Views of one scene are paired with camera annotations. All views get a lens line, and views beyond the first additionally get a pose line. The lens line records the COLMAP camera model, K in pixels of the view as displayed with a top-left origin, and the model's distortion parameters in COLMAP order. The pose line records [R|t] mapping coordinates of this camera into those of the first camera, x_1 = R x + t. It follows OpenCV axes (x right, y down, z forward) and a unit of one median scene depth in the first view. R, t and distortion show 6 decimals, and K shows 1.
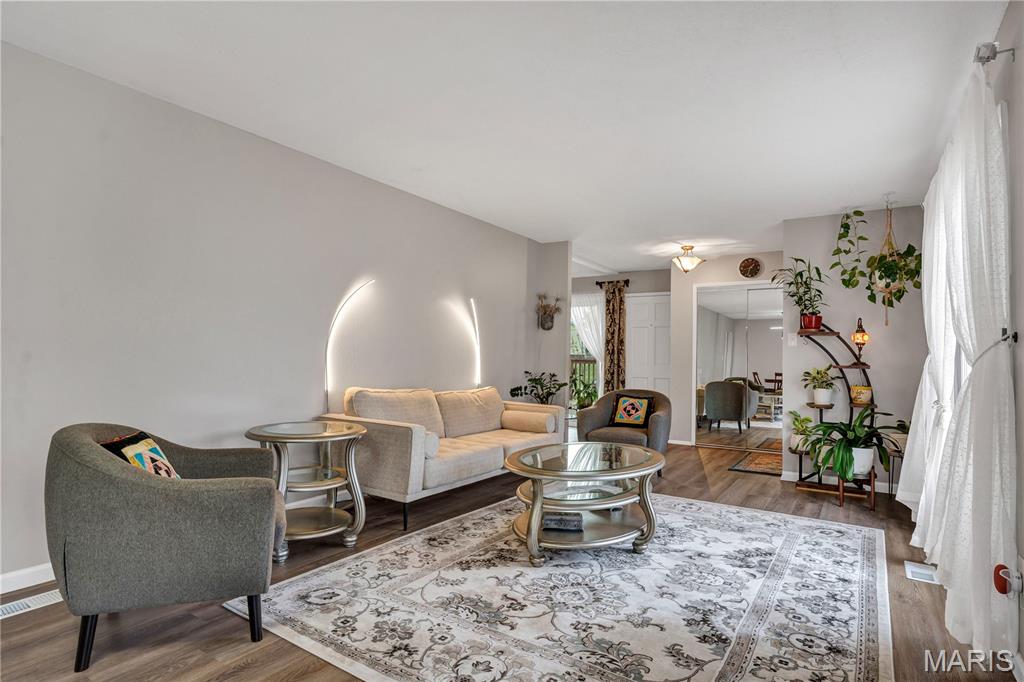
lens RADIAL K [[529.3, 0, 512.0], [0, 529.3, 341.0], [0, 0, 1]] dist [0.000182, 0.000253]
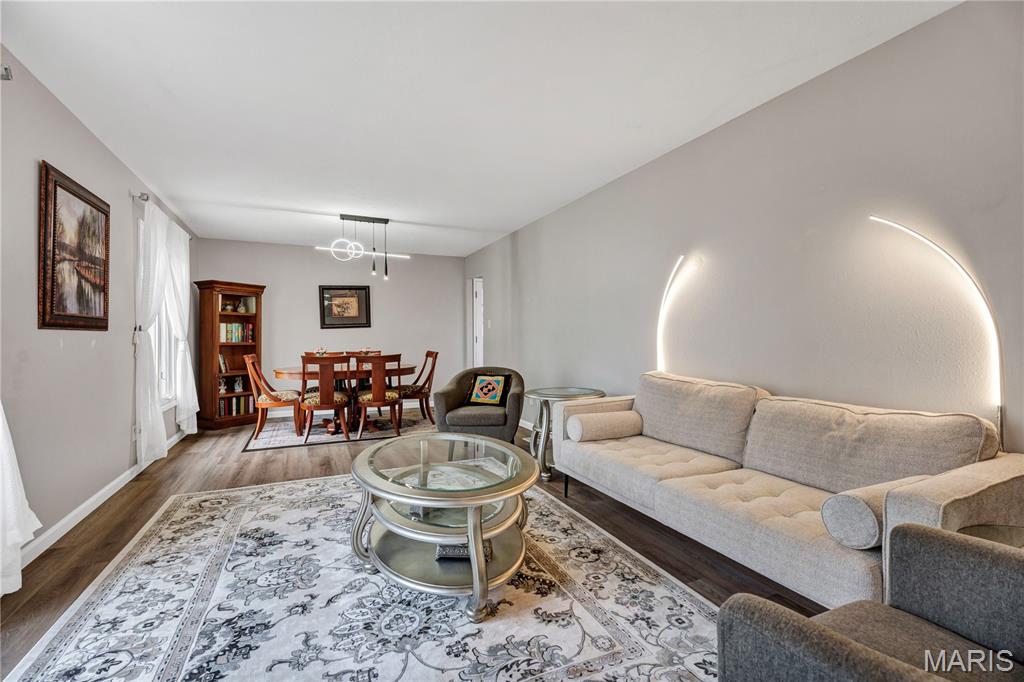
lens RADIAL K [[457.5, 0, 512.0], [0, 457.5, 341.0], [0, 0, 1]] dist [-0.000454, -0.000078]
pose [[-0.535890, -0.011823, -0.844205, 0.835805], [0.018327, 0.999503, -0.025632, 0.077783], [0.844089, -0.029208, -0.535408, 1.810161]]
